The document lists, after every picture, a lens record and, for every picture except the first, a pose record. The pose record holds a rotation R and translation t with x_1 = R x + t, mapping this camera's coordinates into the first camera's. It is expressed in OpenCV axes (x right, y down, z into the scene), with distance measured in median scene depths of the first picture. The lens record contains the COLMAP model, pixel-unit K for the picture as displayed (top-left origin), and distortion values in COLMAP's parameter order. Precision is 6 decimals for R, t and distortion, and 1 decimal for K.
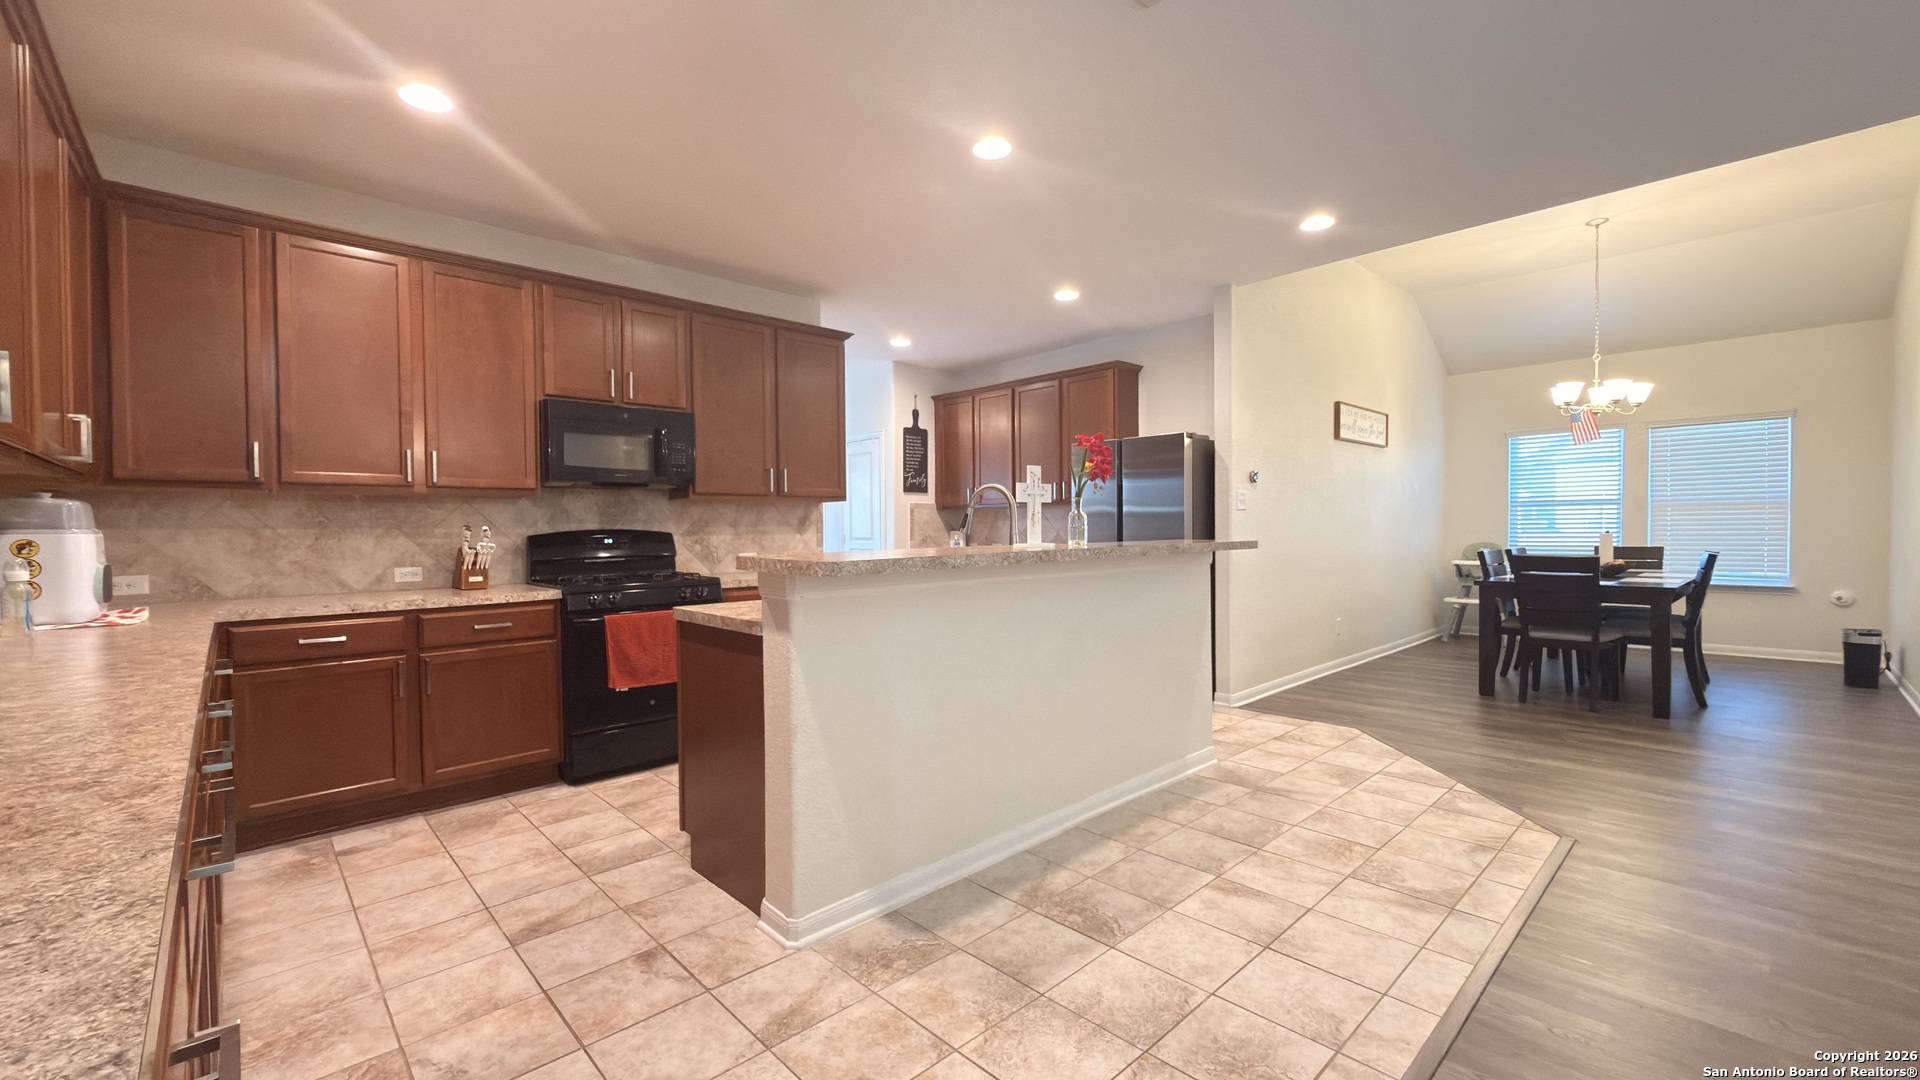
lens RADIAL K [[768.0, 0, 959.6], [0, 768.0, 533.8], [0, 0, 1]] dist [-0.000474, 0.000444]
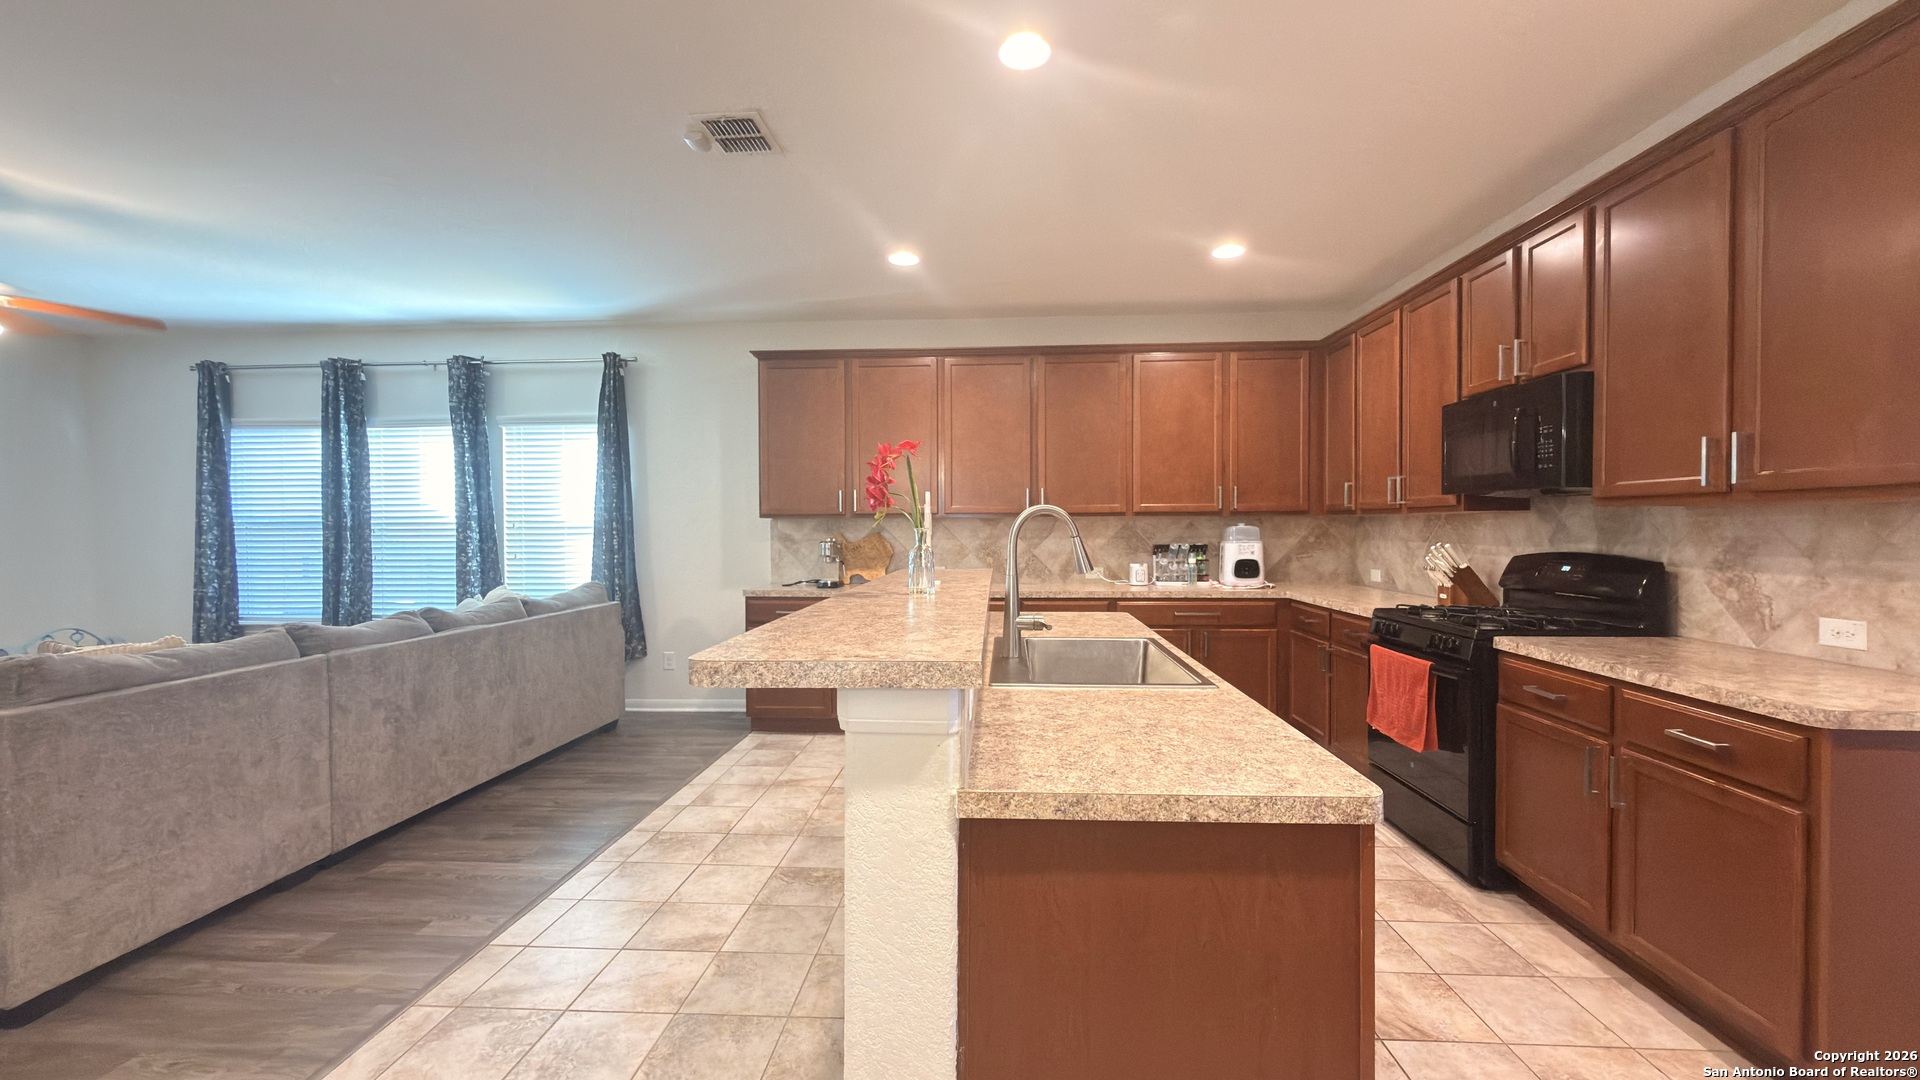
lens RADIAL K [[768.0, 0, 957.5], [0, 768.0, 540.4], [0, 0, 1]] dist [-0.000474, 0.000444]
pose [[-0.731810, 0.025149, -0.681044, 0.670386], [0.005613, 0.999507, 0.030878, -0.062639], [0.681485, 0.018775, -0.731591, 1.681380]]
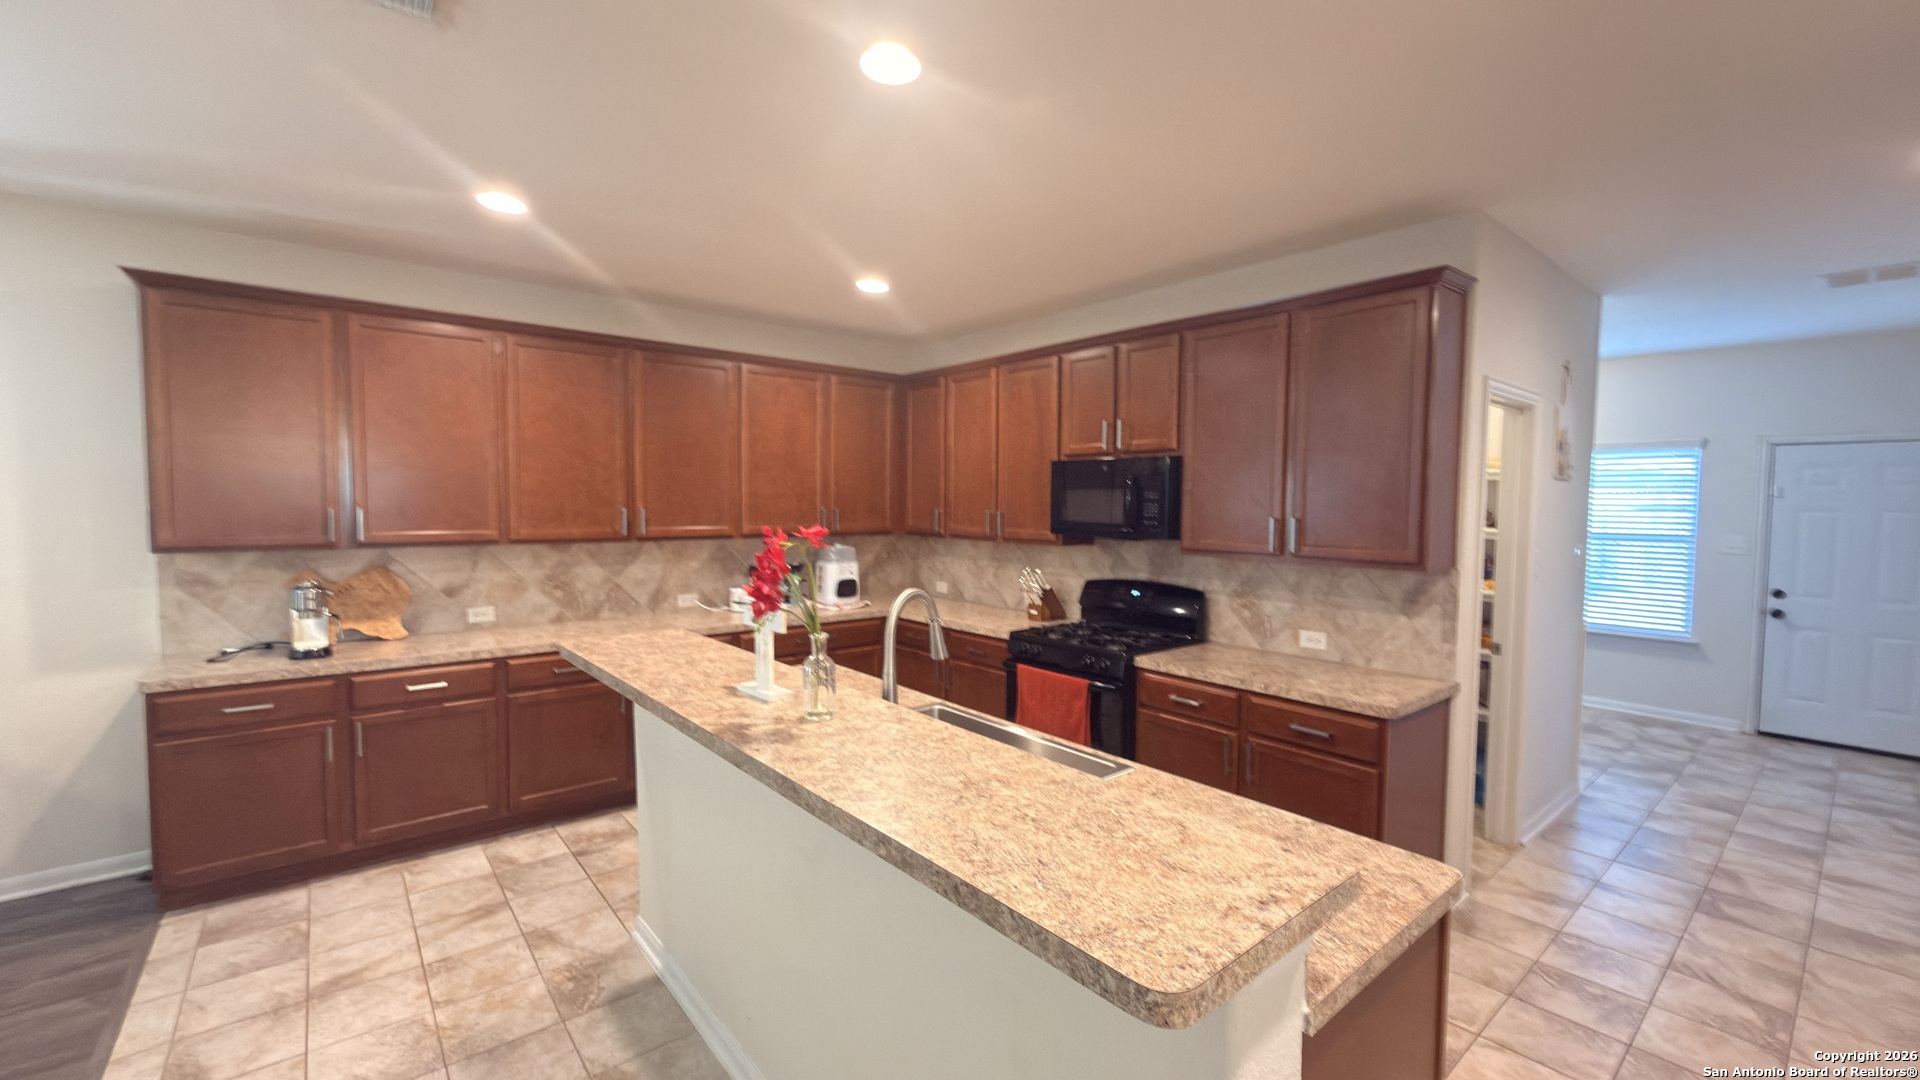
lens RADIAL K [[768.0, 0, 956.6], [0, 768.0, 540.3], [0, 0, 1]] dist [-0.000474, 0.000444]
pose [[-0.068547, 0.060315, -0.995823, 0.770802], [-0.017463, 0.997945, 0.061646, -0.167010], [0.997495, 0.021615, -0.067353, 1.237246]]
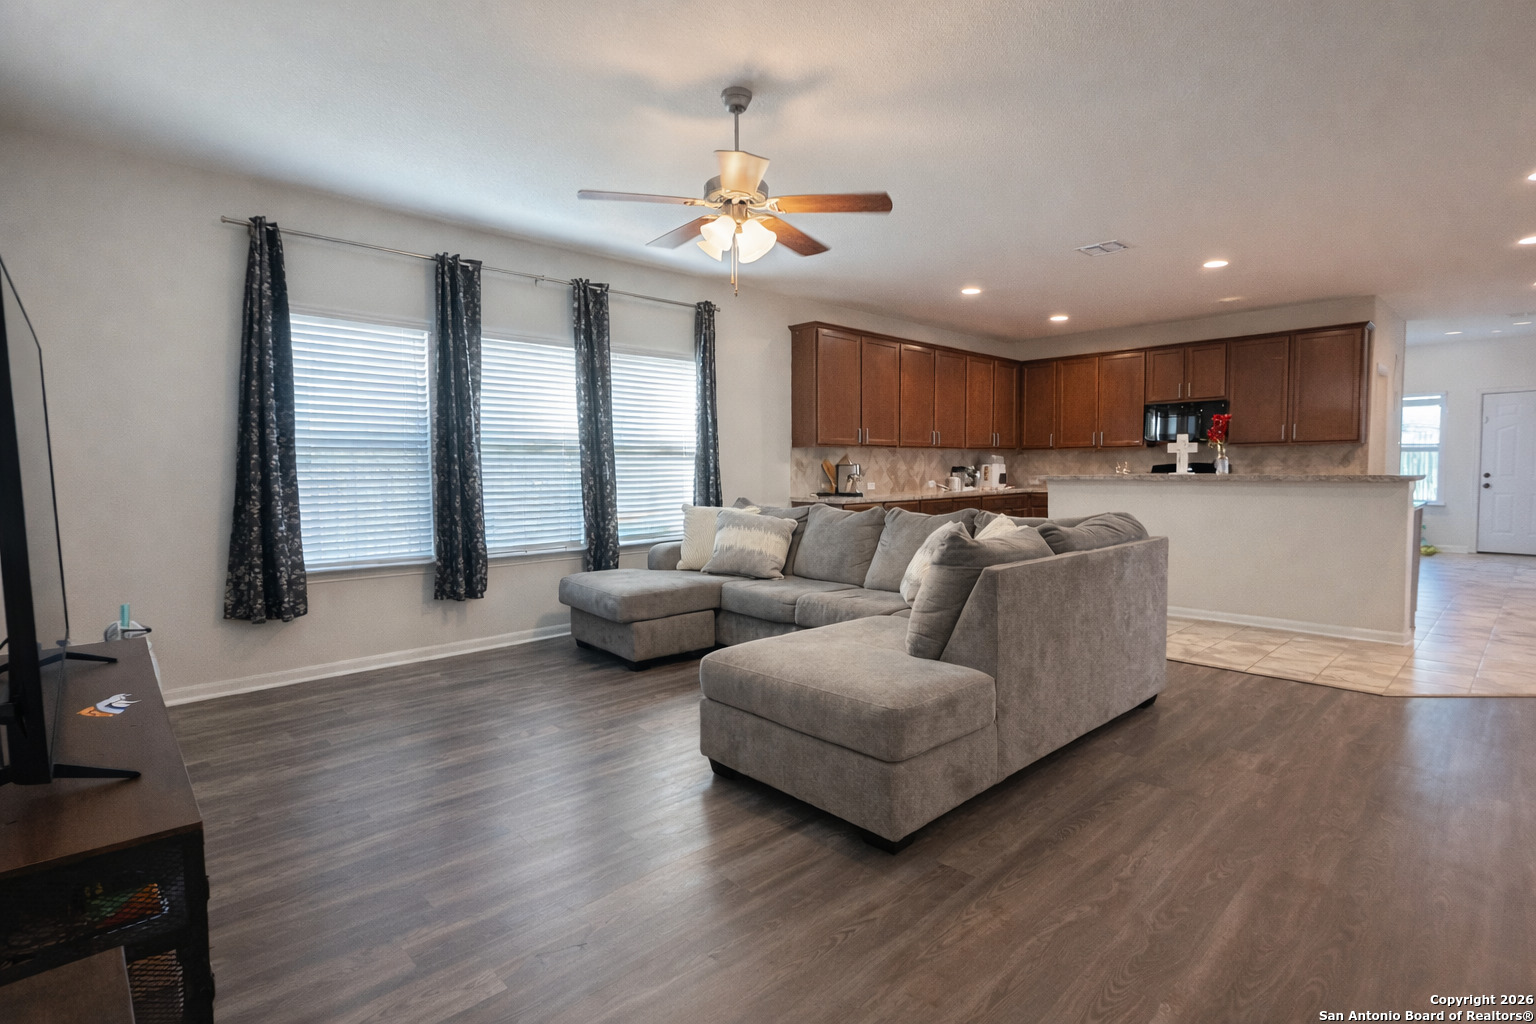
lens RADIAL K [[734.0, 0, 769.1], [0, 734.0, 511.3], [0, 0, 1]] dist [0.008221, -0.000396]
pose [[-0.002227, 0.072765, -0.997347, 2.098838], [-0.000775, 0.997349, 0.072766, -0.028458], [0.999997, 0.000935, -0.002164, -0.098267]]
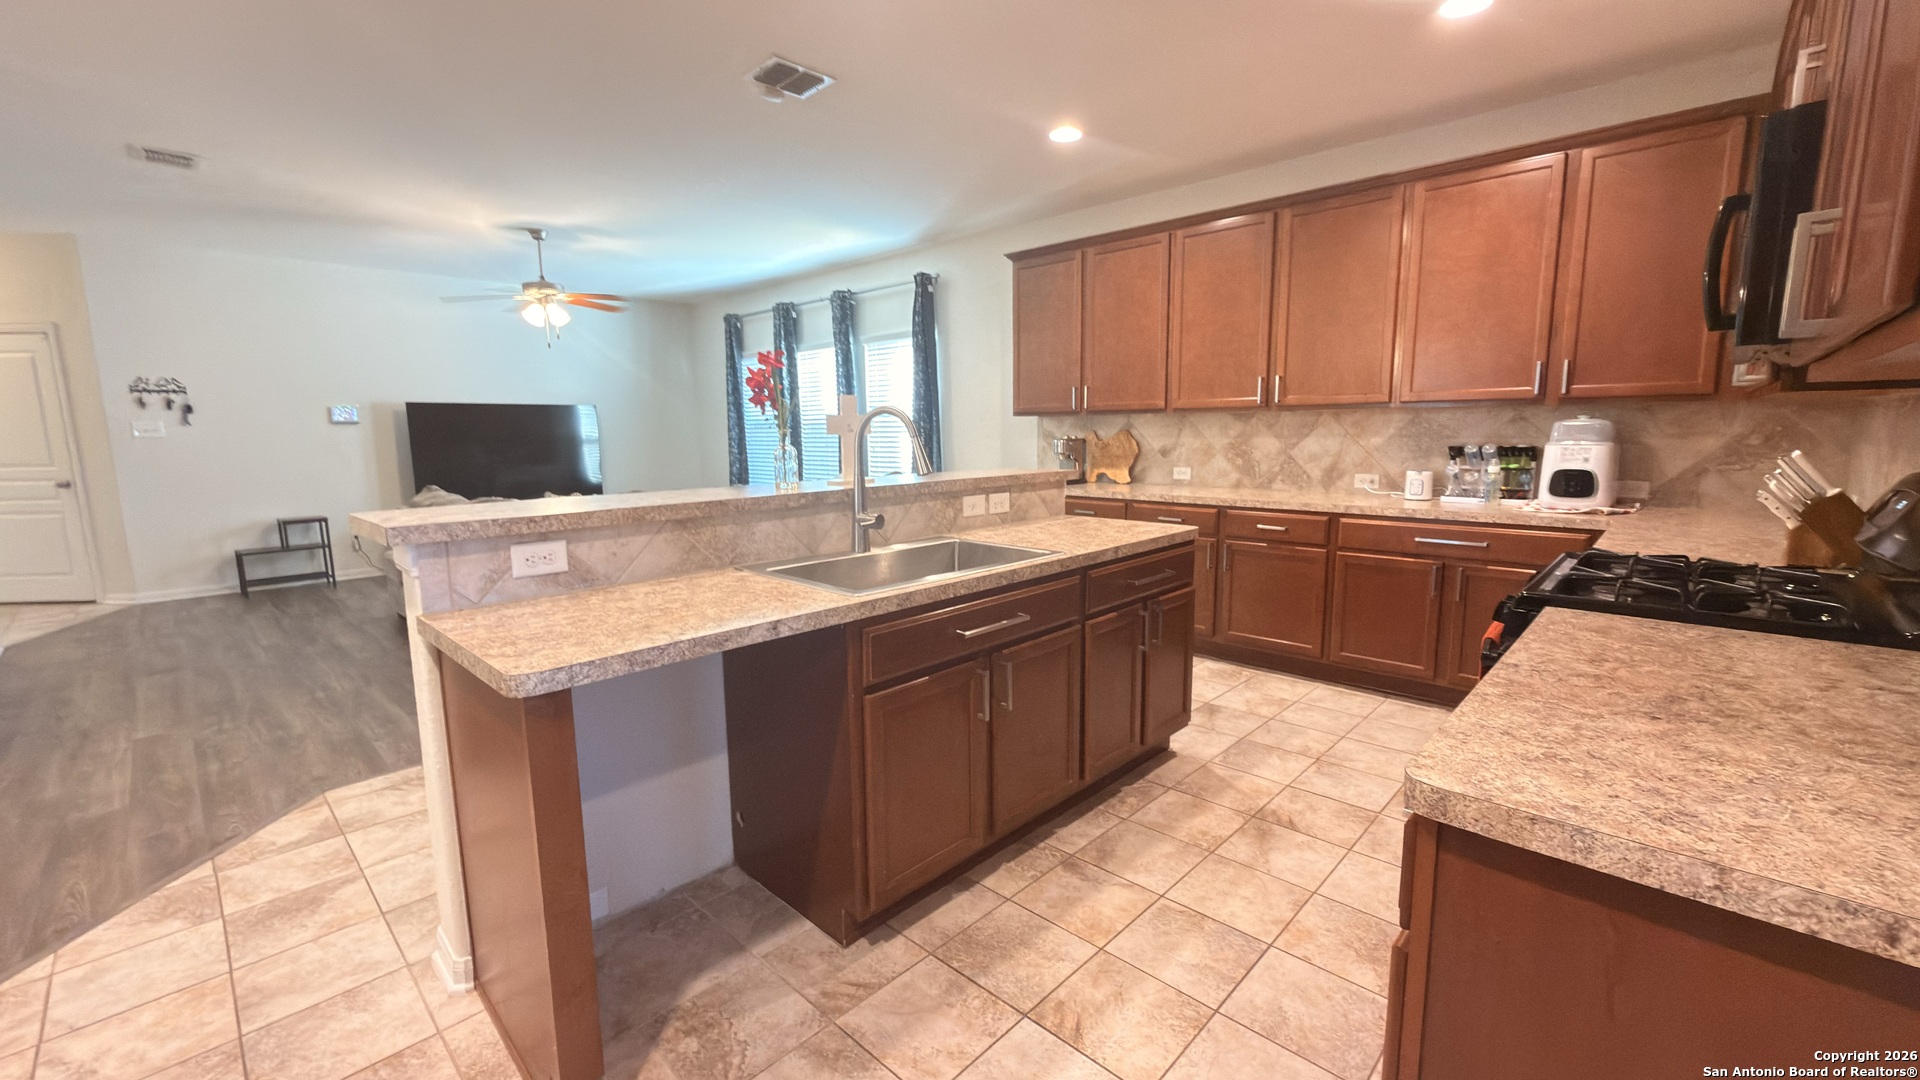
lens RADIAL K [[768.0, 0, 957.9], [0, 768.0, 540.3], [0, 0, 1]] dist [-0.000474, 0.000444]
pose [[-0.998703, 0.028504, -0.042179, 0.008009], [0.021574, 0.987446, 0.156479, -0.059719], [0.046110, 0.155366, -0.986780, 1.980775]]
